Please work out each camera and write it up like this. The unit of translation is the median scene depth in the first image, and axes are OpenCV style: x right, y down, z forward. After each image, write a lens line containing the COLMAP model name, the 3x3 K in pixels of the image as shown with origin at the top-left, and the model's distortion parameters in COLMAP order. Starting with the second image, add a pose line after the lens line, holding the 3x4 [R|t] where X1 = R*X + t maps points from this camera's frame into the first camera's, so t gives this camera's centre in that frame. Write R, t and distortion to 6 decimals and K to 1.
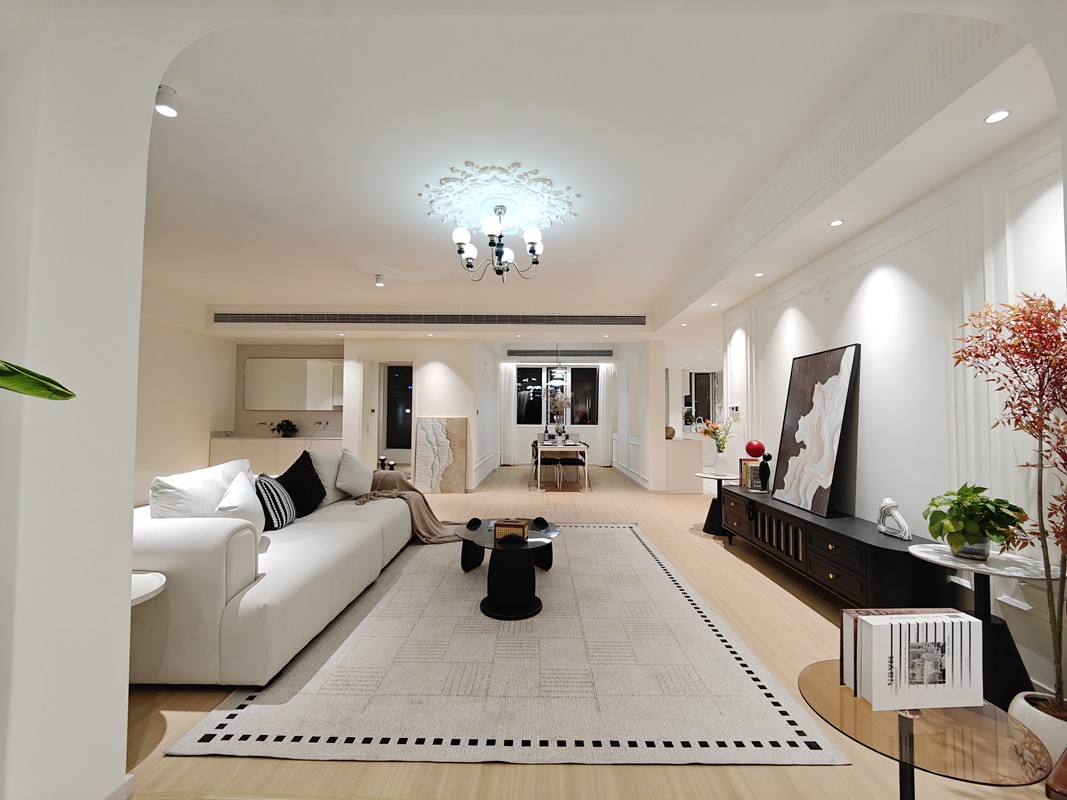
lens RADIAL K [[472.1, 0, 534.8], [0, 472.1, 402.5], [0, 0, 1]] dist [-0.000451, -0.000021]
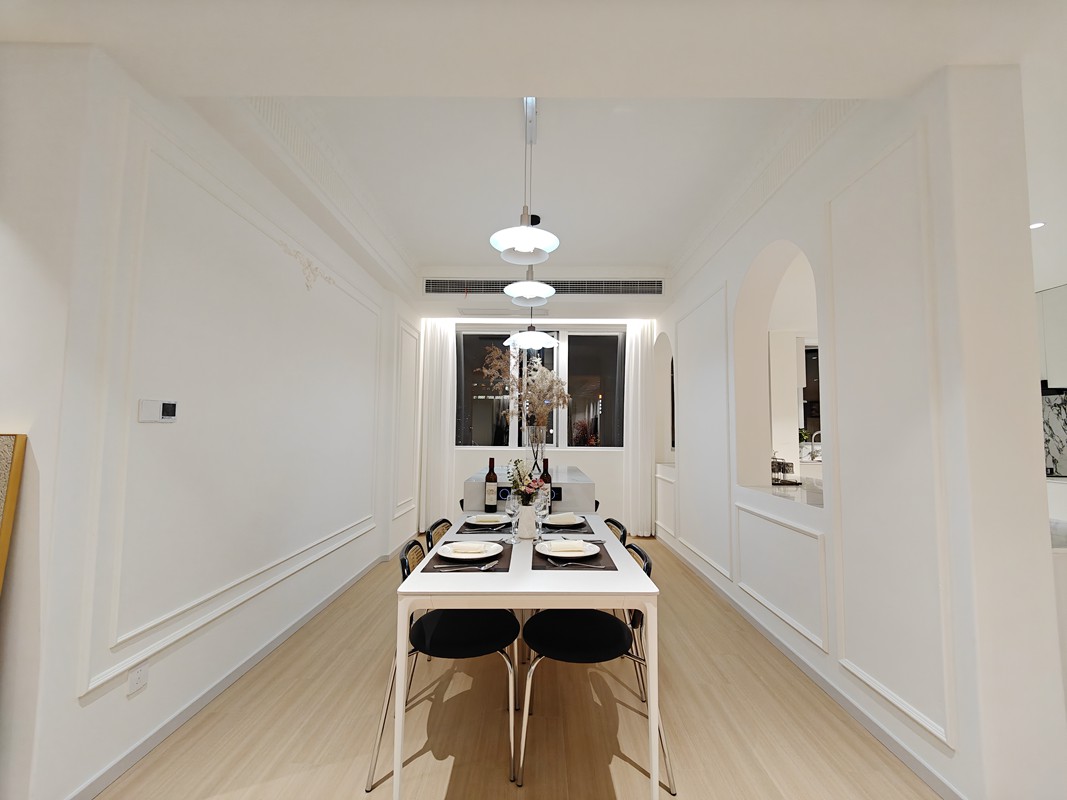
lens RADIAL K [[472.1, 0, 534.3], [0, 472.1, 399.4], [0, 0, 1]] dist [-0.000451, -0.000021]
pose [[0.999951, 0.003566, 0.009281, 0.041162], [-0.003211, 0.999273, -0.037993, 0.018142], [-0.009410, 0.037961, 0.999235, 0.560076]]
